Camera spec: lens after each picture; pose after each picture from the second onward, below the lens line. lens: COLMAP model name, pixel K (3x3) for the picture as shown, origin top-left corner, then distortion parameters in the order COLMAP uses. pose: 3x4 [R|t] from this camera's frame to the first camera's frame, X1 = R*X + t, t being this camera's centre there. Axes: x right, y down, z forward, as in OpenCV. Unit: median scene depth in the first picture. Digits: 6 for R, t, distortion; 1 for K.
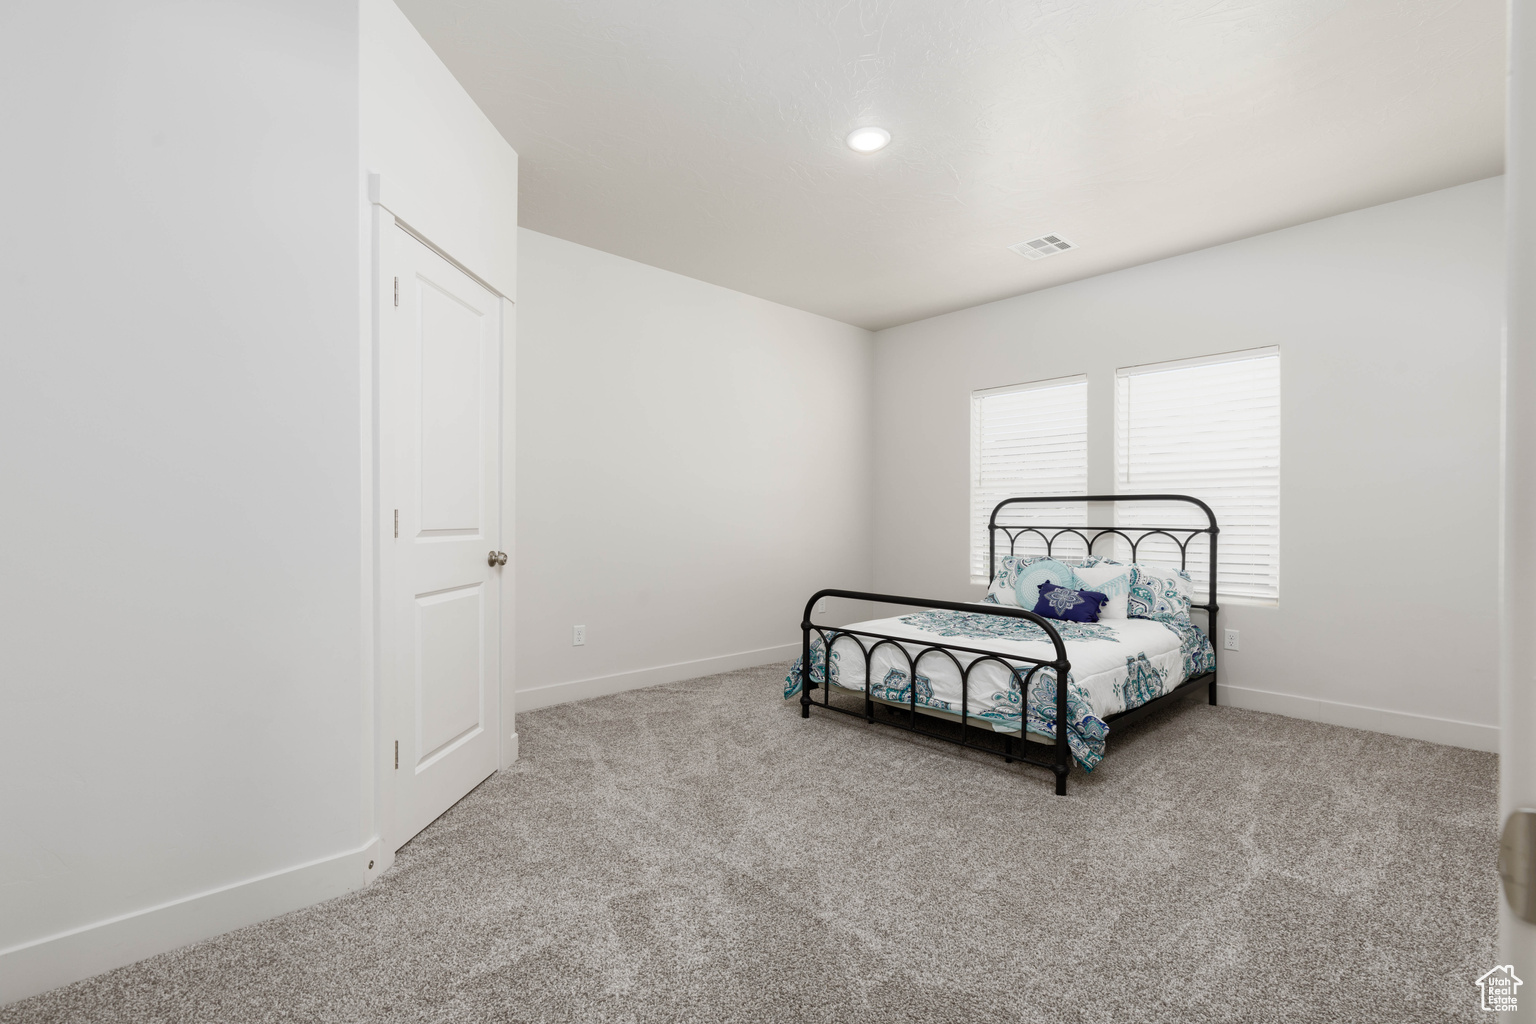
lens RADIAL K [[681.8, 0, 766.6], [0, 681.8, 512.7], [0, 0, 1]] dist [0.001388, 0.000012]
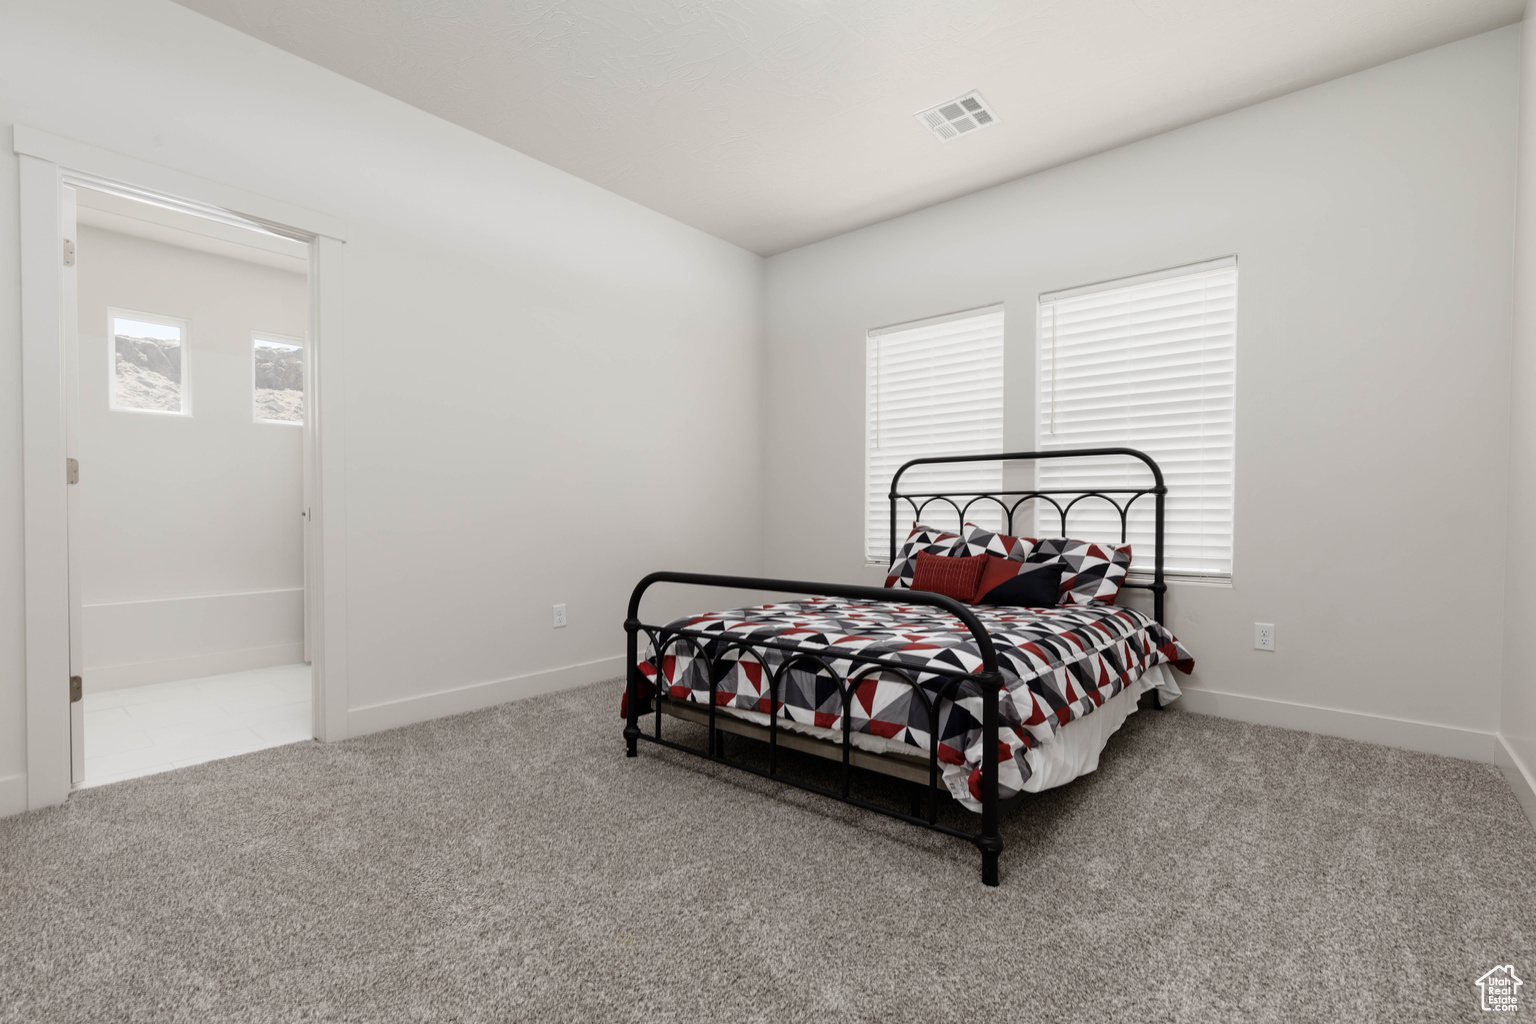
lens RADIAL K [[681.8, 0, 766.6], [0, 681.8, 512.7], [0, 0, 1]] dist [0.001388, 0.000012]
pose [[0.992040, -0.007736, 0.125688, 0.097851], [0.006821, 0.999947, 0.007714, 0.041786], [-0.125741, -0.006796, 0.992040, 0.264203]]
